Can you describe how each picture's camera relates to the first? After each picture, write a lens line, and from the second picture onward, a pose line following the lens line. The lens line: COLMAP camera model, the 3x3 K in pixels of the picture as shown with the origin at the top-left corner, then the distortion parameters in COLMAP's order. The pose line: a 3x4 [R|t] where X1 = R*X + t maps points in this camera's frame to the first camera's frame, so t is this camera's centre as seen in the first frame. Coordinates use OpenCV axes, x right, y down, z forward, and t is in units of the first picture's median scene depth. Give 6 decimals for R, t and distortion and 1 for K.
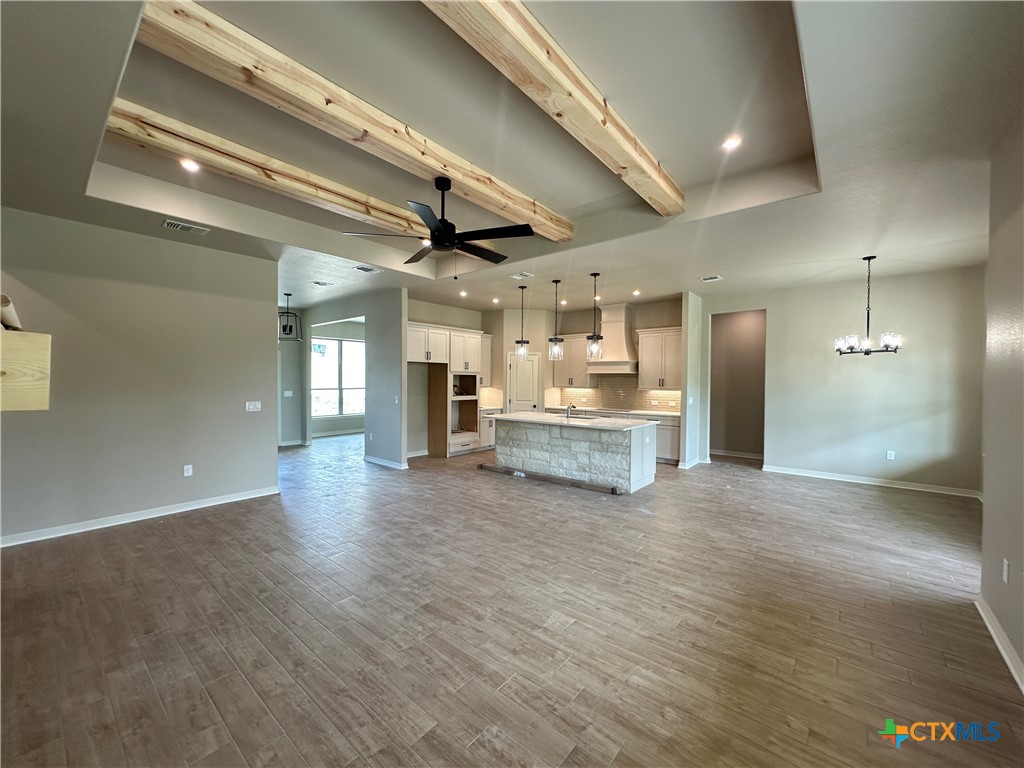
lens RADIAL K [[408.2, 0, 509.9], [0, 408.2, 384.1], [0, 0, 1]] dist [-0.002263, 0.000722]
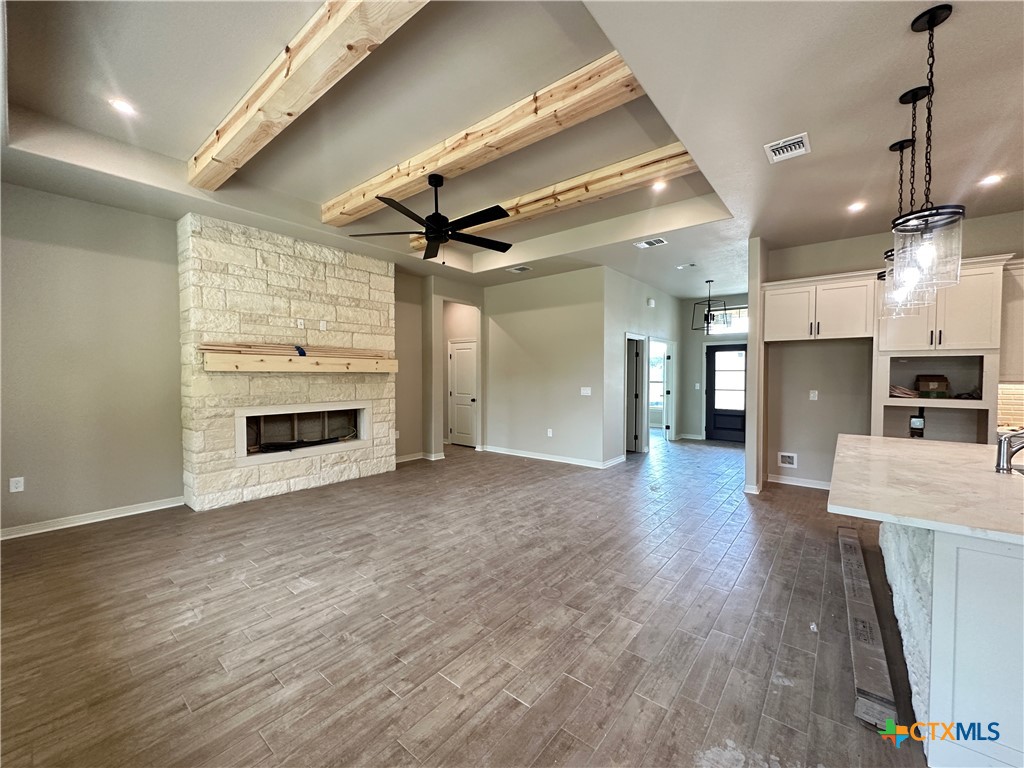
lens RADIAL K [[408.2, 0, 510.7], [0, 408.2, 384.1], [0, 0, 1]] dist [-0.002263, 0.000722]
pose [[0.013804, 0.017815, -0.999746, 0.825300], [-0.014223, 0.999744, 0.017618, 0.021082], [0.999804, 0.013976, 0.014054, 1.063490]]
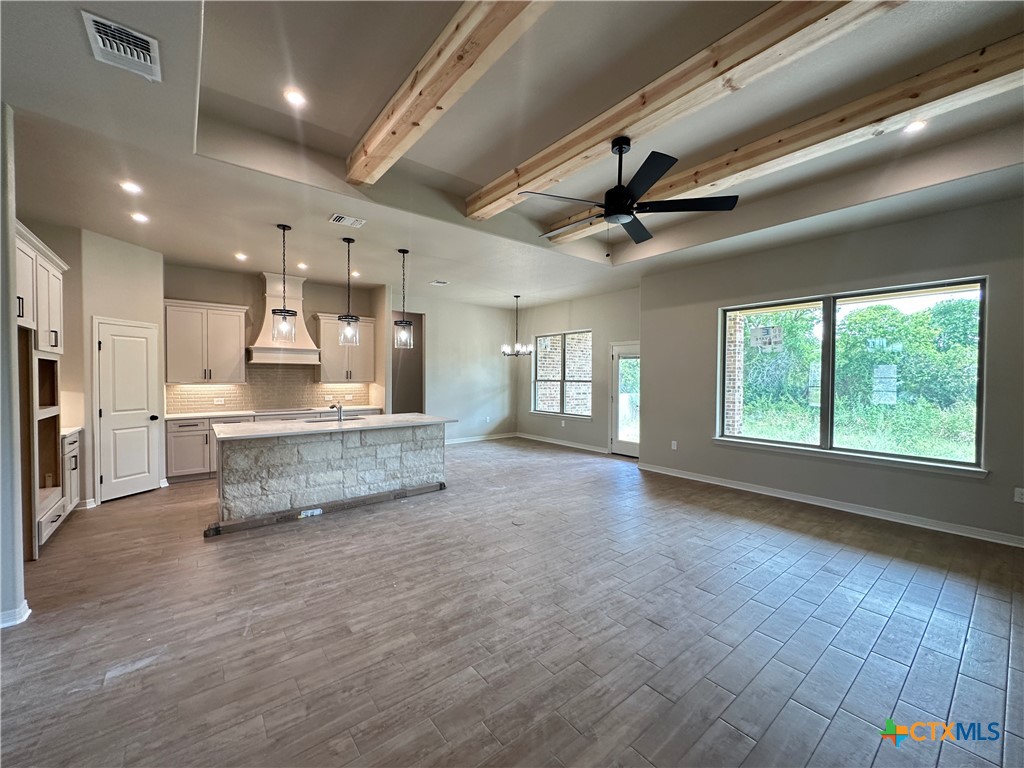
lens RADIAL K [[408.2, 0, 511.8], [0, 408.2, 383.4], [0, 0, 1]] dist [-0.002263, 0.000722]
pose [[0.196960, -0.024604, 0.980103, -0.966264], [0.010637, 0.999680, 0.022957, -0.003583], [-0.980354, 0.005904, 0.197159, 0.947189]]
